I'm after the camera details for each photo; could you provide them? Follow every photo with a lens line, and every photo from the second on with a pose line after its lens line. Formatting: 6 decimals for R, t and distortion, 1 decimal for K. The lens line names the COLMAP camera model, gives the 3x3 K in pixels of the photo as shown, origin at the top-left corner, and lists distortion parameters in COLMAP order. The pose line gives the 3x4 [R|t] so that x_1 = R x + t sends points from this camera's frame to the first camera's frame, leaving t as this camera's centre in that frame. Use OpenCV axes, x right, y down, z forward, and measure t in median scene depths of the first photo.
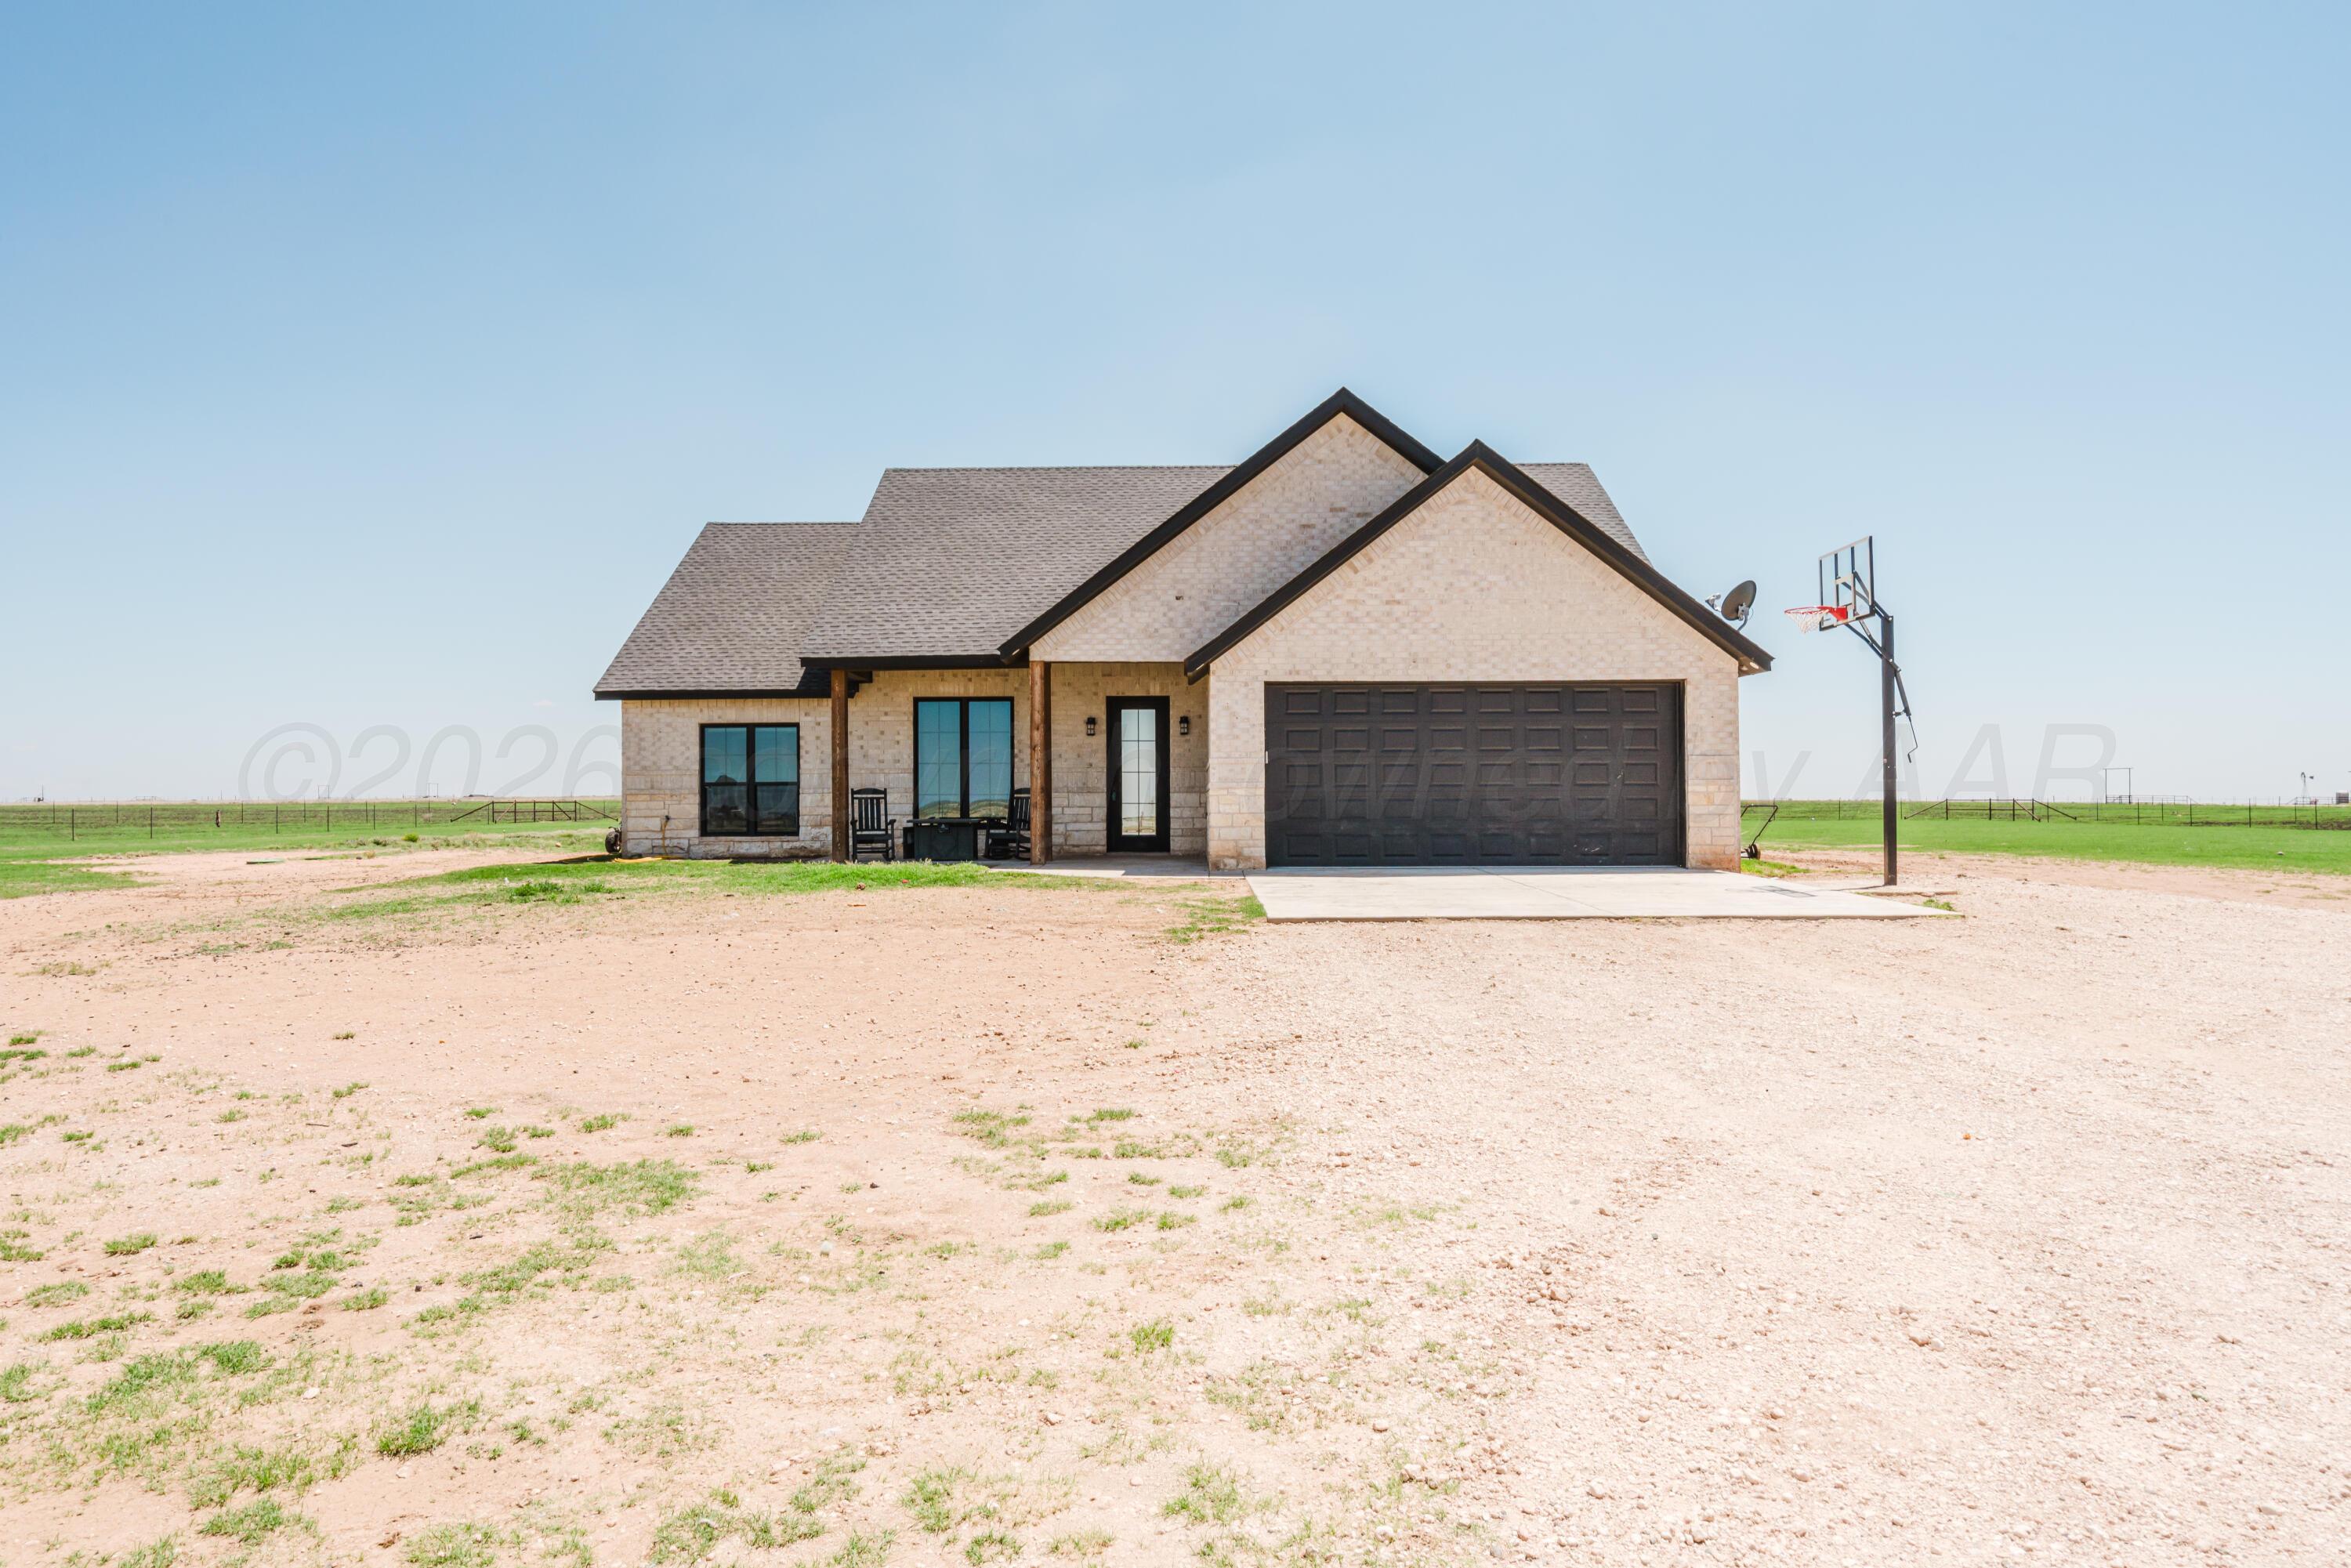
lens RADIAL K [[1468.6, 0, 1180.3], [0, 1468.6, 782.7], [0, 0, 1]] dist [0.003313, 0.000927]
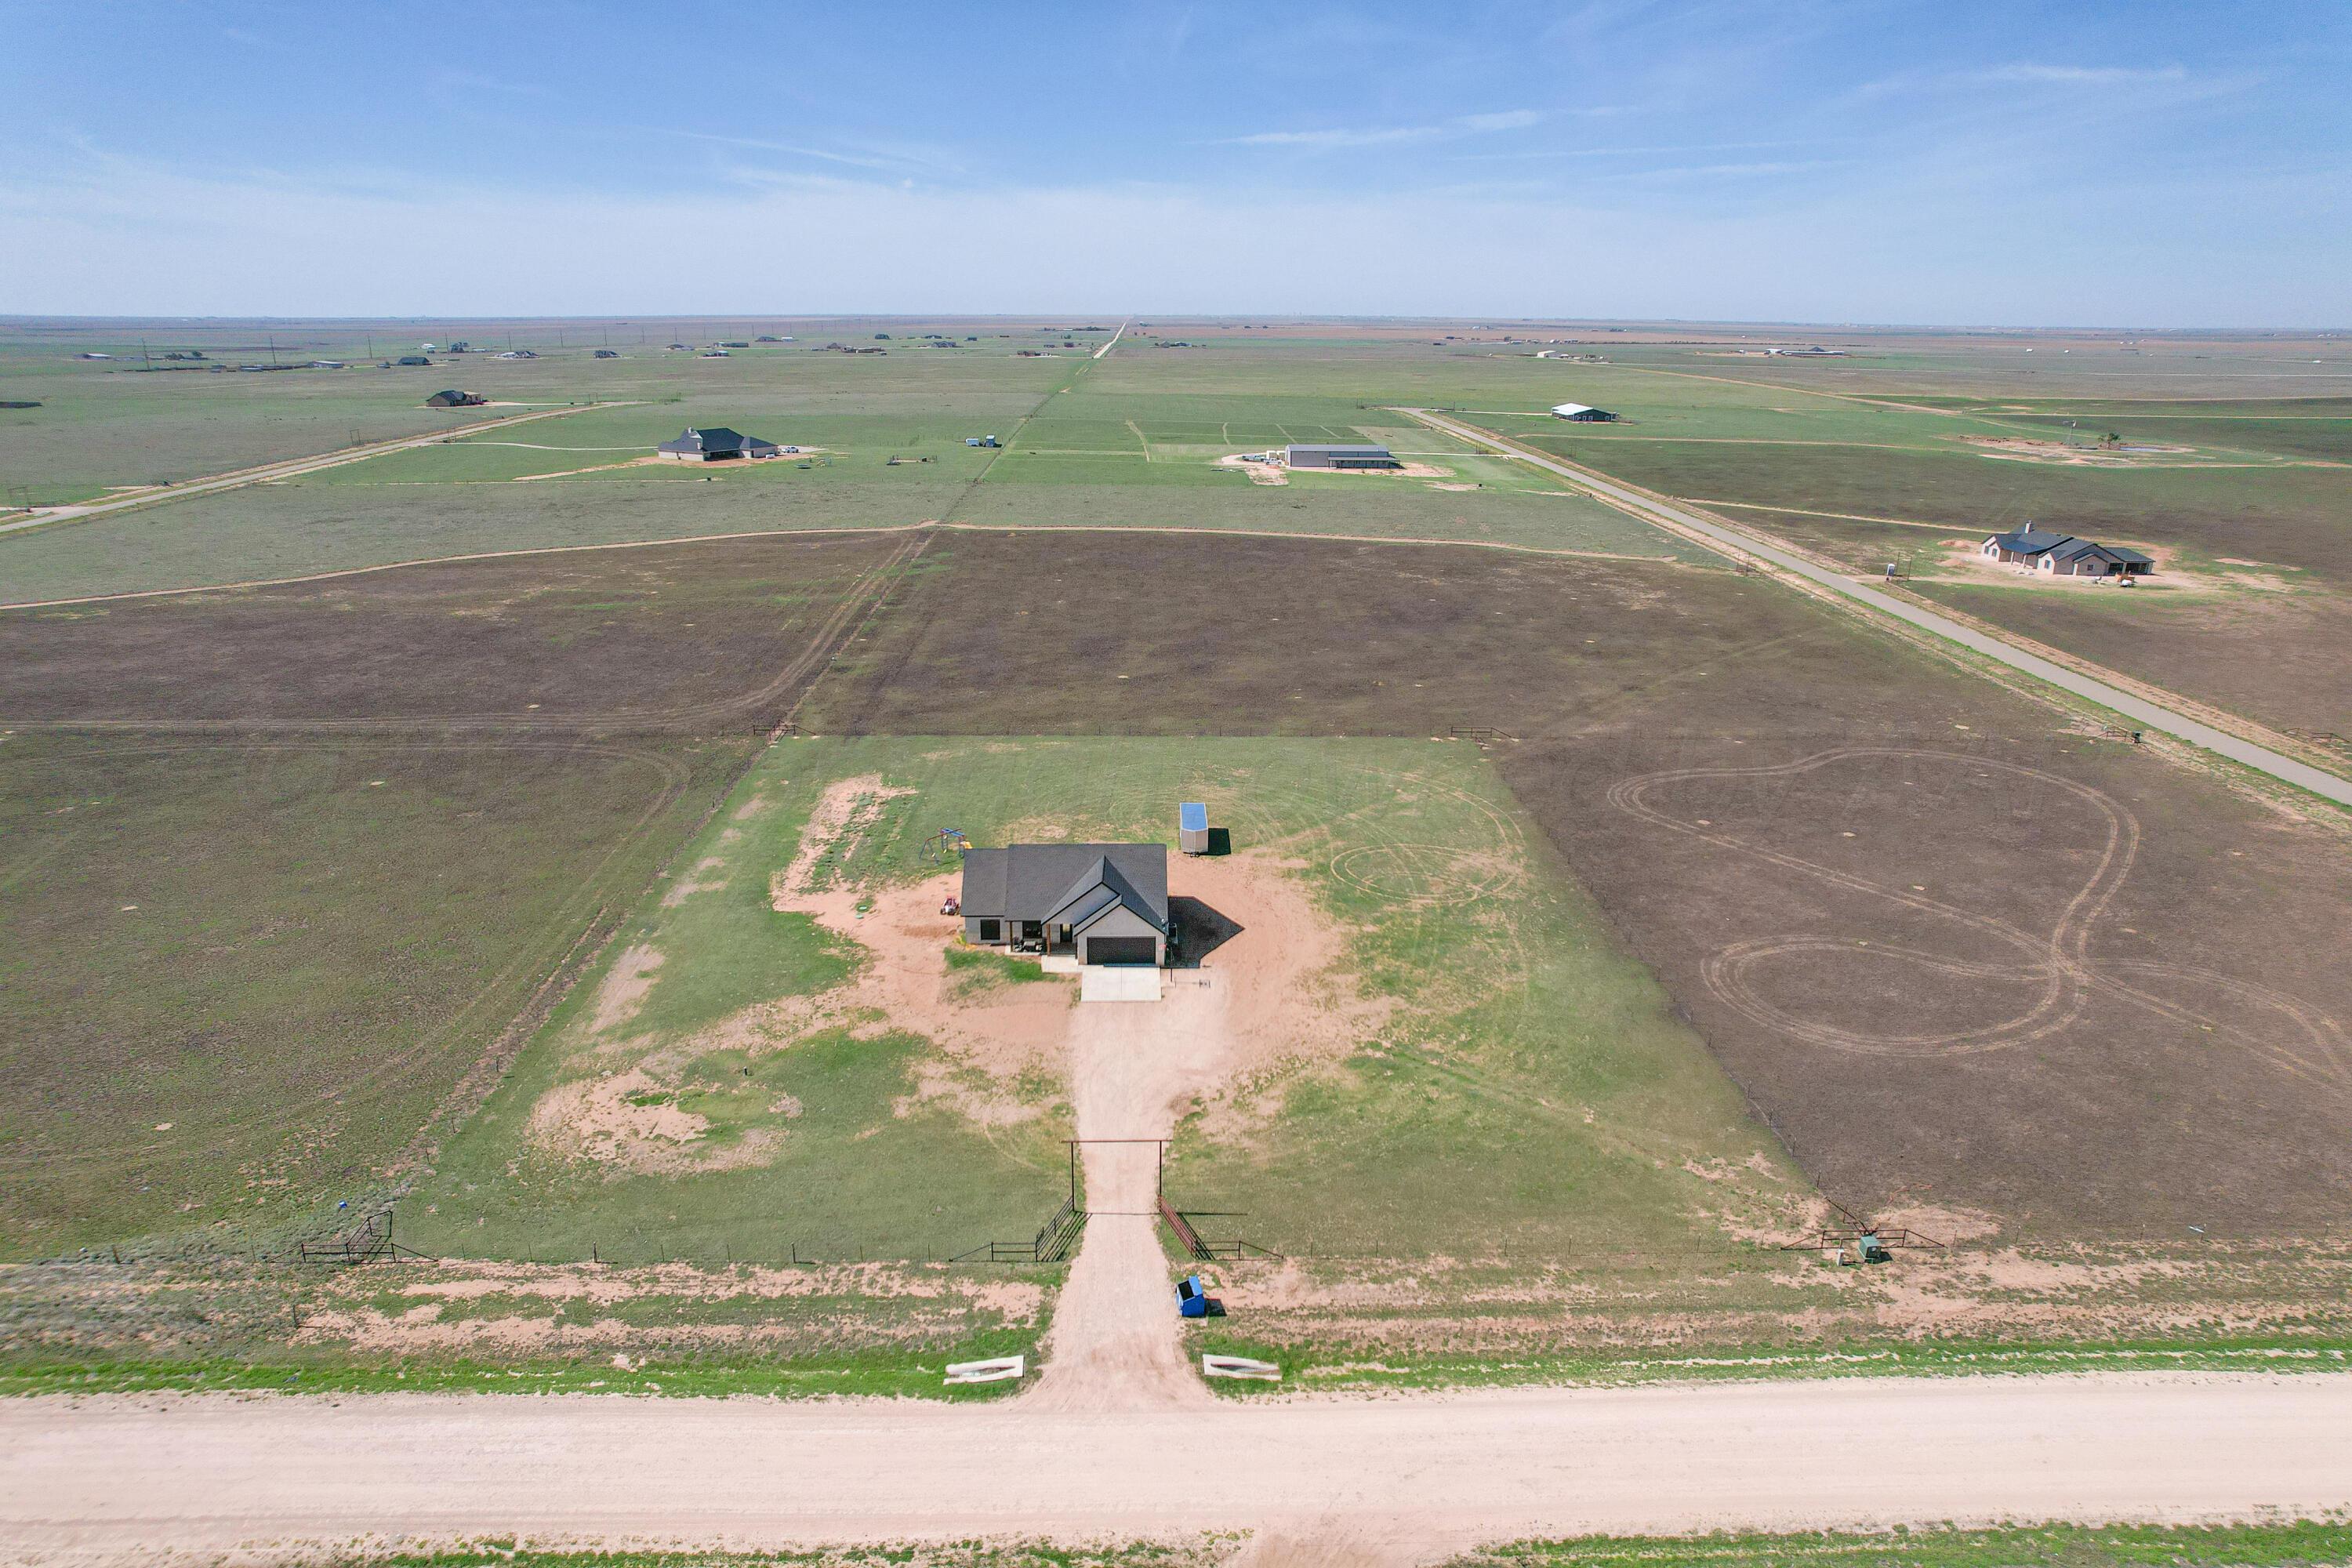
lens RADIAL K [[1492.8, 0, 1182.6], [0, 1492.8, 815.8], [0, 0, 1]] dist [-0.071044, 0.061205]
pose [[0.999091, -0.002751, 0.042533, 0.178220], [-0.012010, 0.939306, 0.342871, -2.446212], [-0.040895, -0.343070, 0.938419, -4.263163]]
